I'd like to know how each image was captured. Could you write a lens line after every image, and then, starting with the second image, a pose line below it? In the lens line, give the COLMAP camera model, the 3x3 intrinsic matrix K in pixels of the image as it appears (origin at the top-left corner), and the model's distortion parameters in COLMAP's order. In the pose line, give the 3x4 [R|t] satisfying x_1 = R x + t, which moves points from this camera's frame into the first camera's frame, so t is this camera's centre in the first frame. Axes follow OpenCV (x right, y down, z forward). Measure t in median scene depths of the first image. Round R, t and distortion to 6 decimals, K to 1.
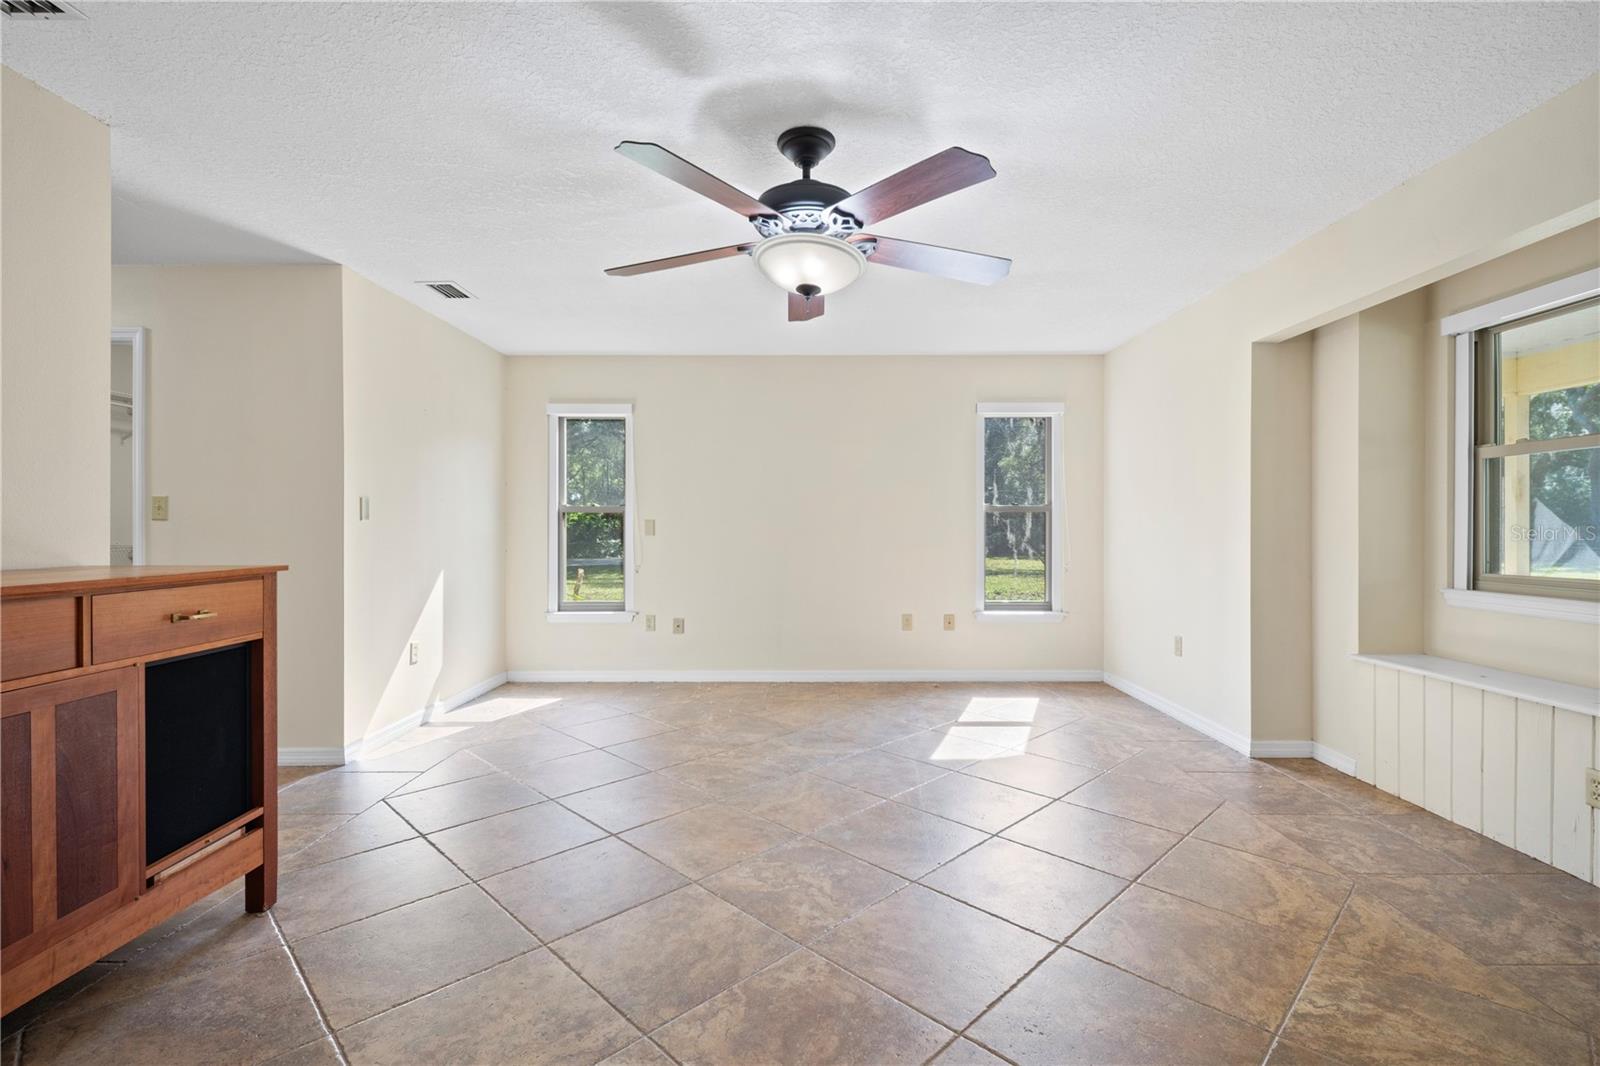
lens RADIAL K [[725.2, 0, 799.6], [0, 725.2, 531.5], [0, 0, 1]] dist [0.005140, -0.003820]
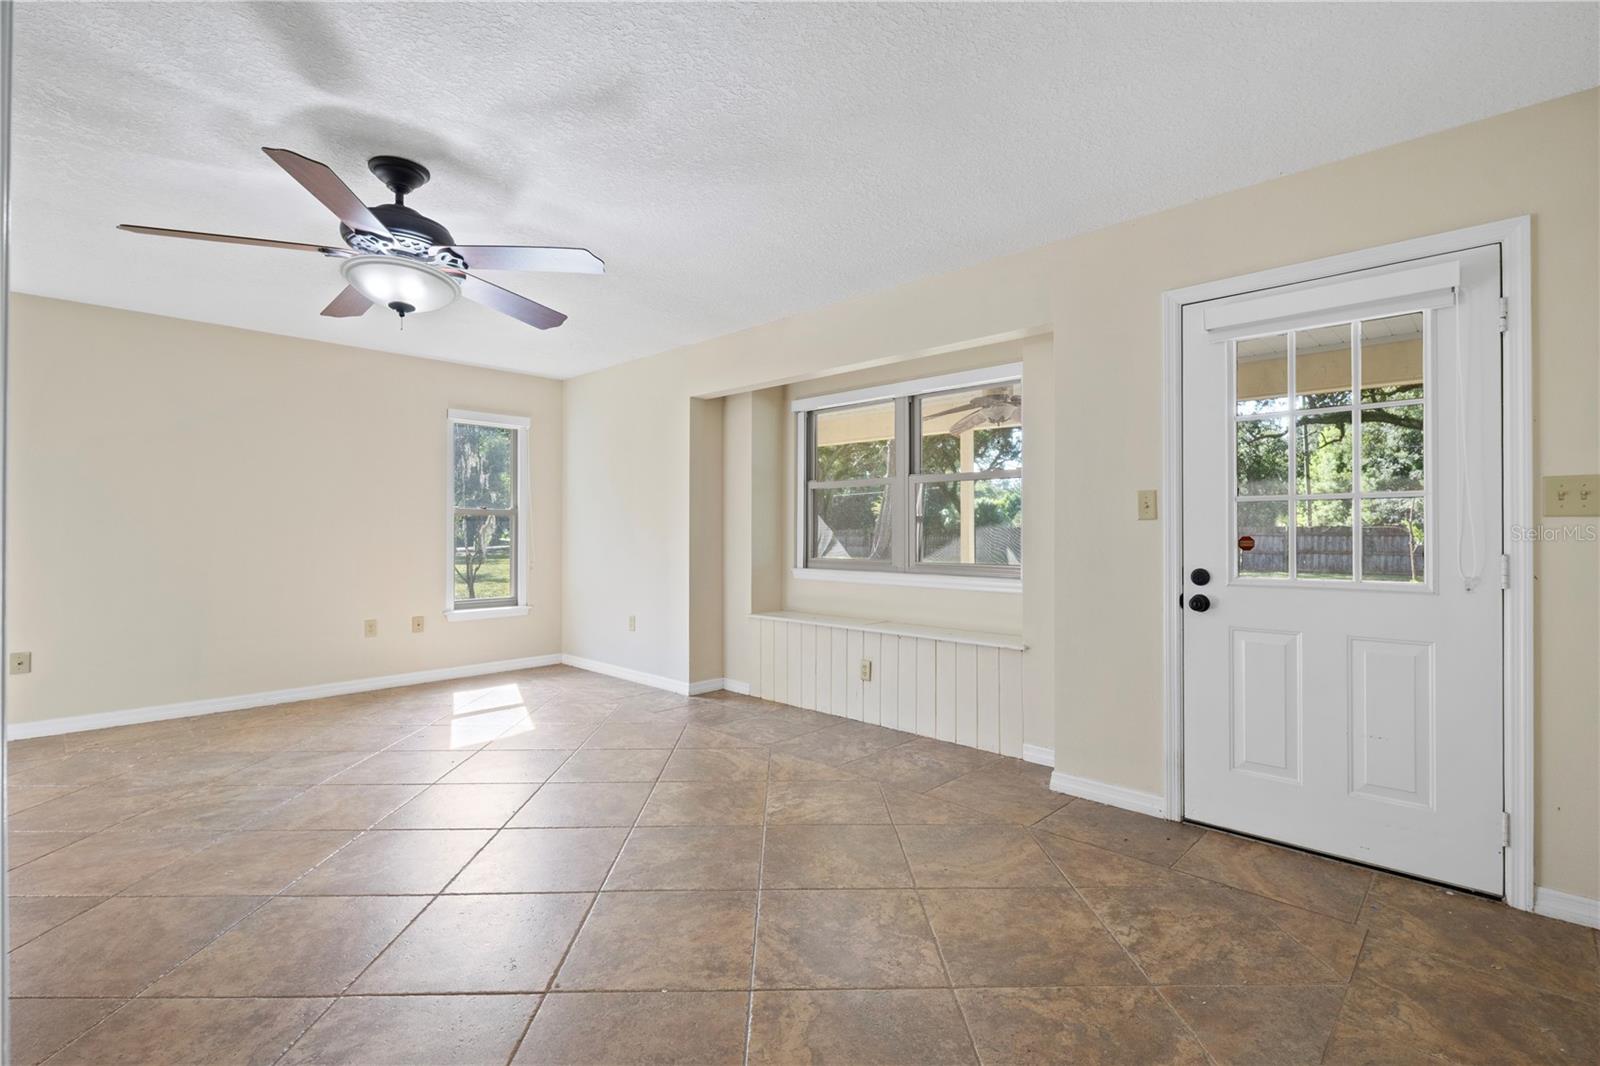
lens RADIAL K [[725.2, 0, 796.7], [0, 725.2, 530.8], [0, 0, 1]] dist [0.005140, -0.003820]
pose [[0.694704, 0.001228, 0.719294, -0.271834], [0.003089, 0.999984, -0.004691, 0.003991], [-0.719289, 0.005480, 0.694690, -0.128471]]
